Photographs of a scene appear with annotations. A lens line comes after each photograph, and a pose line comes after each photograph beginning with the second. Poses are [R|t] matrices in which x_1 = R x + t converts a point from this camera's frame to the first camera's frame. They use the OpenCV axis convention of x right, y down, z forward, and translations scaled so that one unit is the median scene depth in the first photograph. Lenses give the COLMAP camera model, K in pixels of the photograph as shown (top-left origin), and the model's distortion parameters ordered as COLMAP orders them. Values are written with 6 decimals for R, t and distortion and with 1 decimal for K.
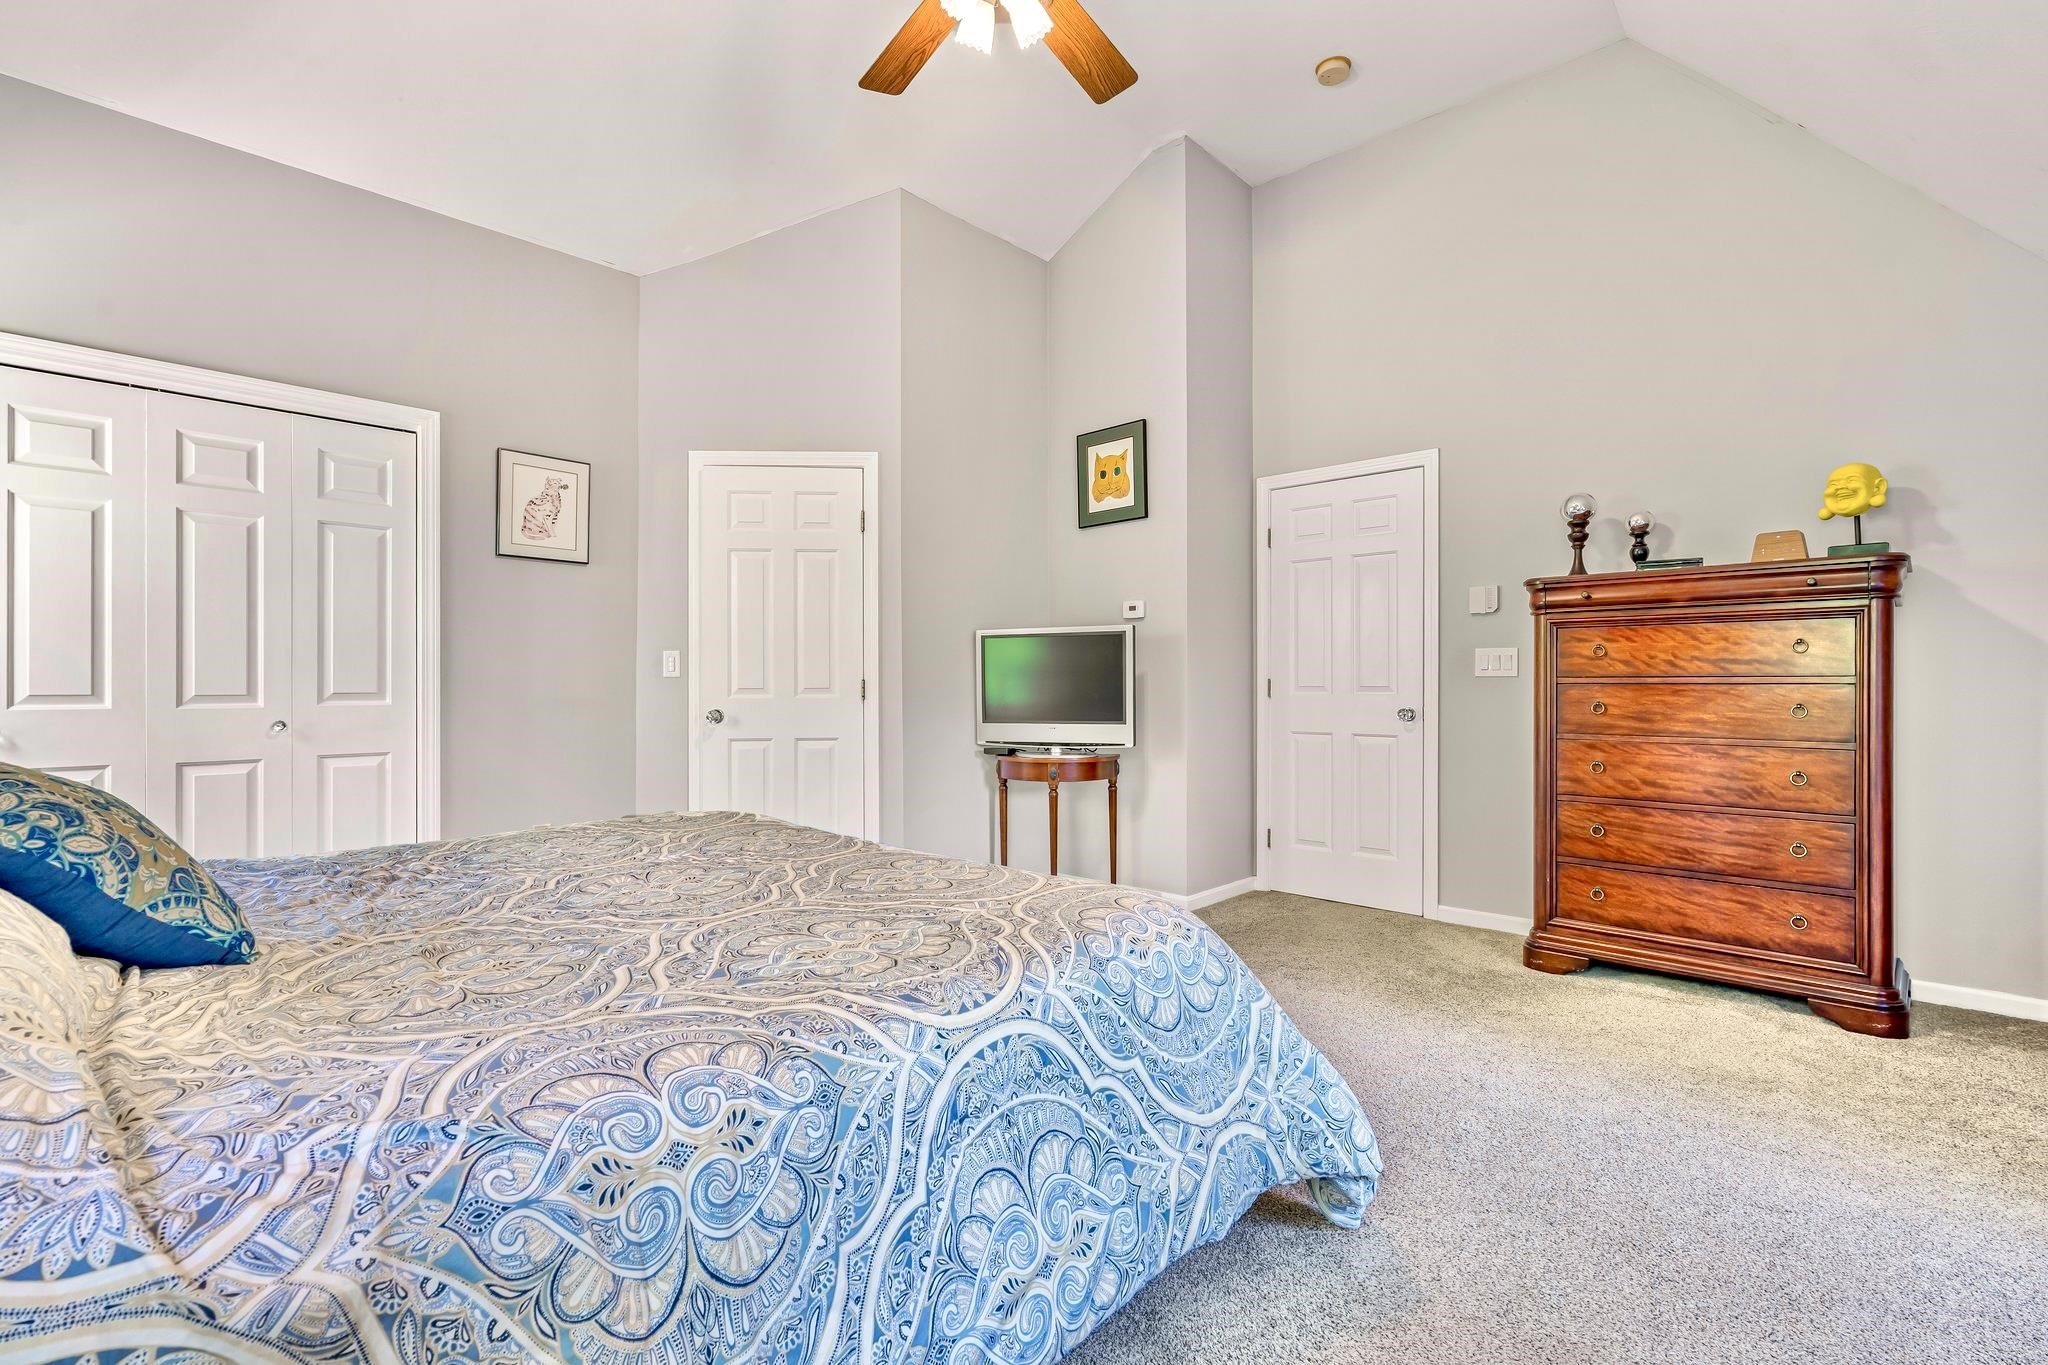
lens RADIAL K [[936.7, 0, 1024.0], [0, 936.7, 682.5], [0, 0, 1]] dist [0.000045, 0.000315]
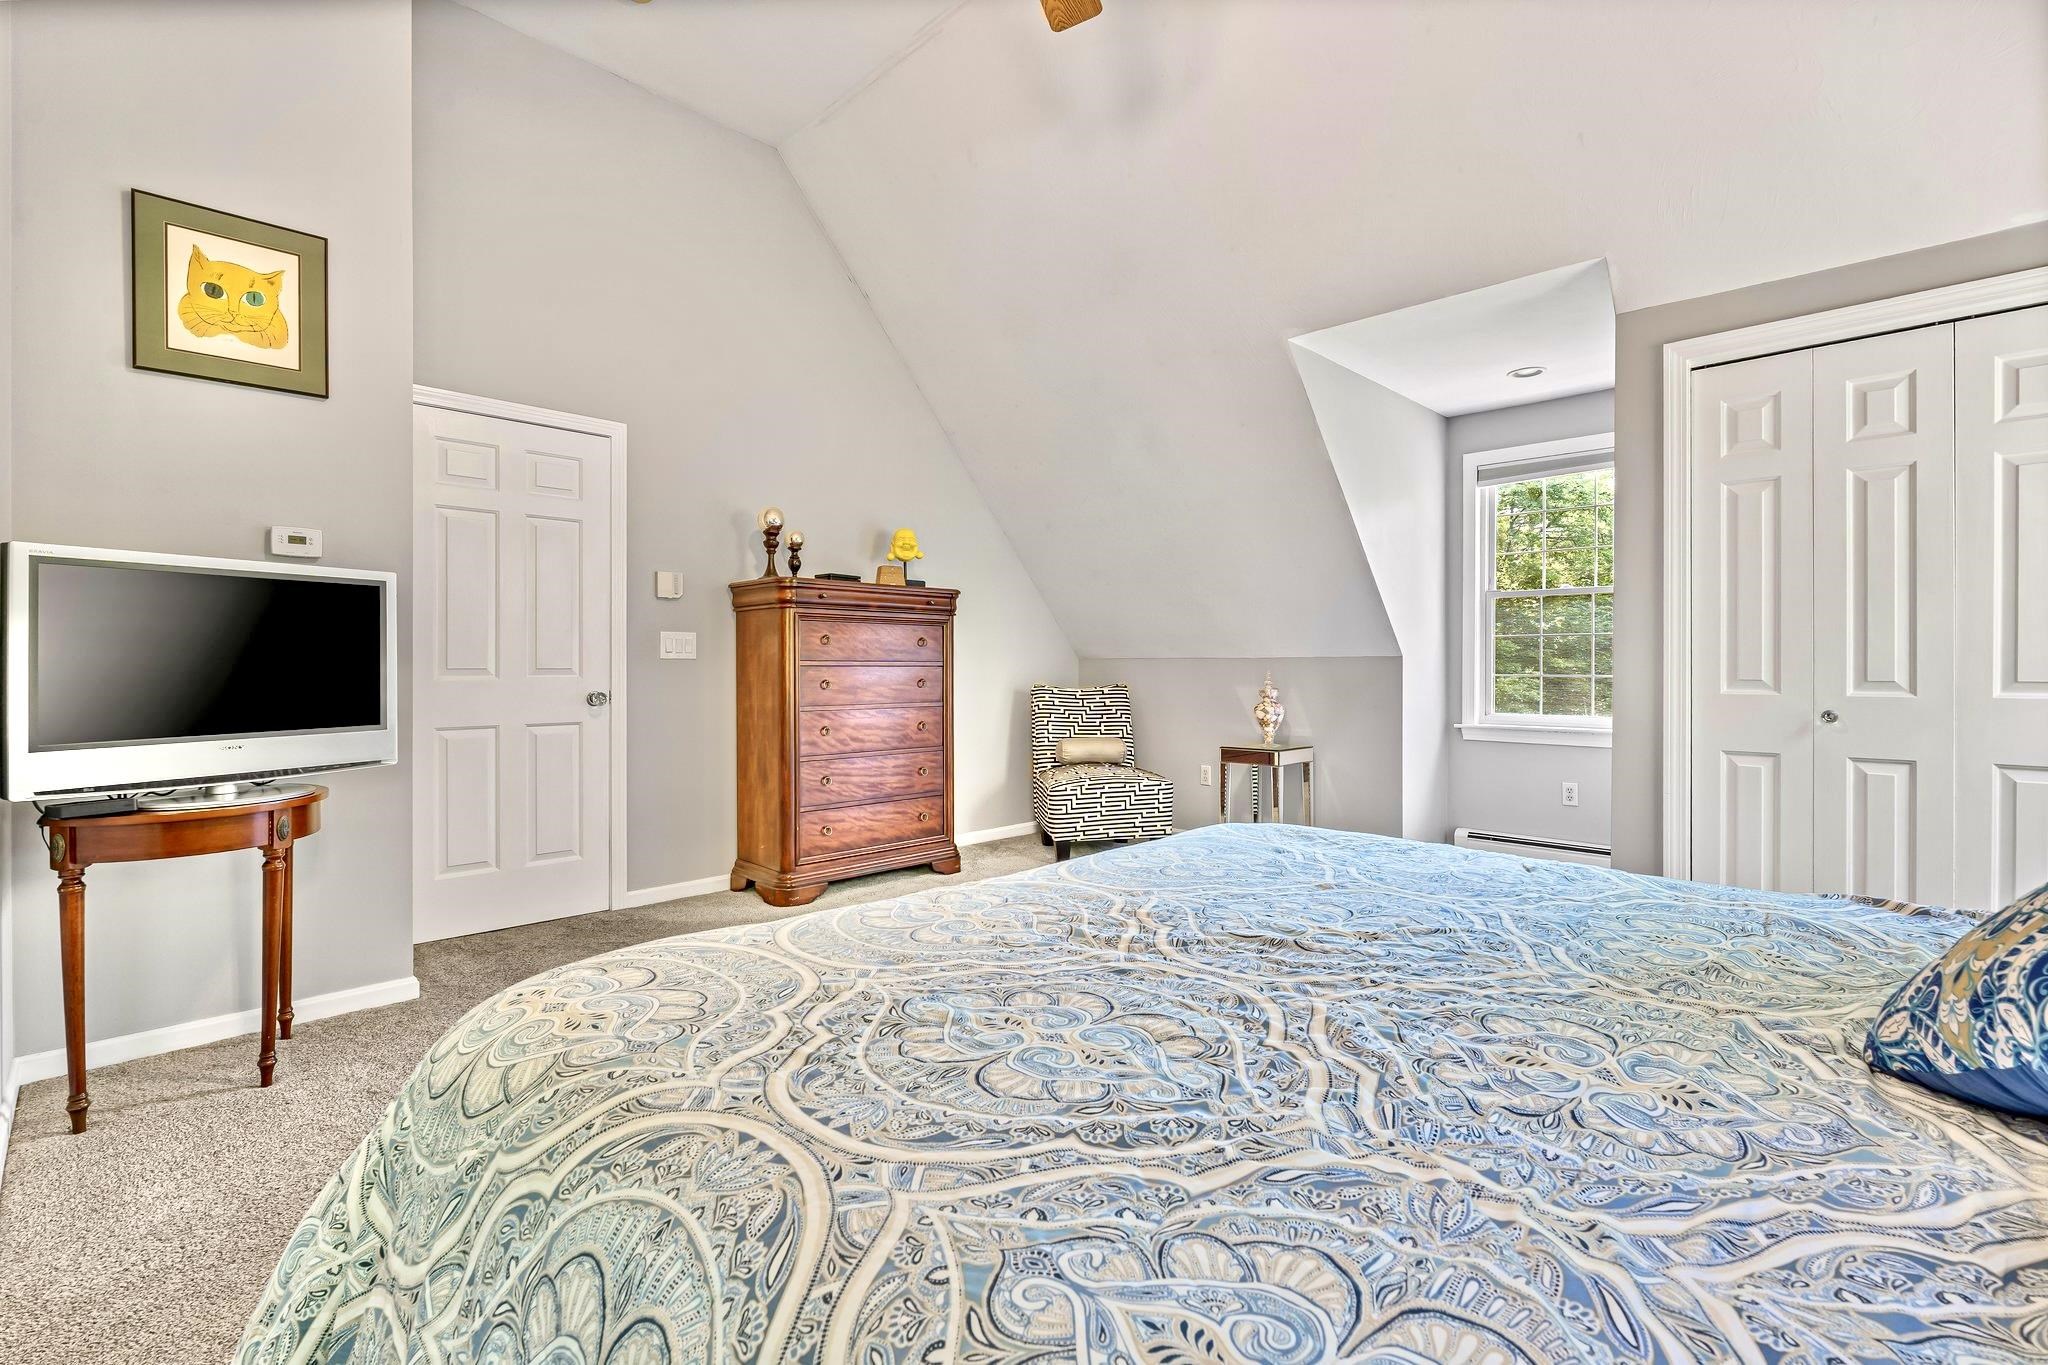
lens RADIAL K [[929.1, 0, 1032.0], [0, 929.1, 654.2], [0, 0, 1]] dist [-0.002879, 0.000079]
pose [[-0.000869, 0.013171, 0.999913, -0.517223], [-0.002333, 0.999911, -0.013173, 0.001159], [-0.999997, -0.002344, -0.000838, 0.569548]]
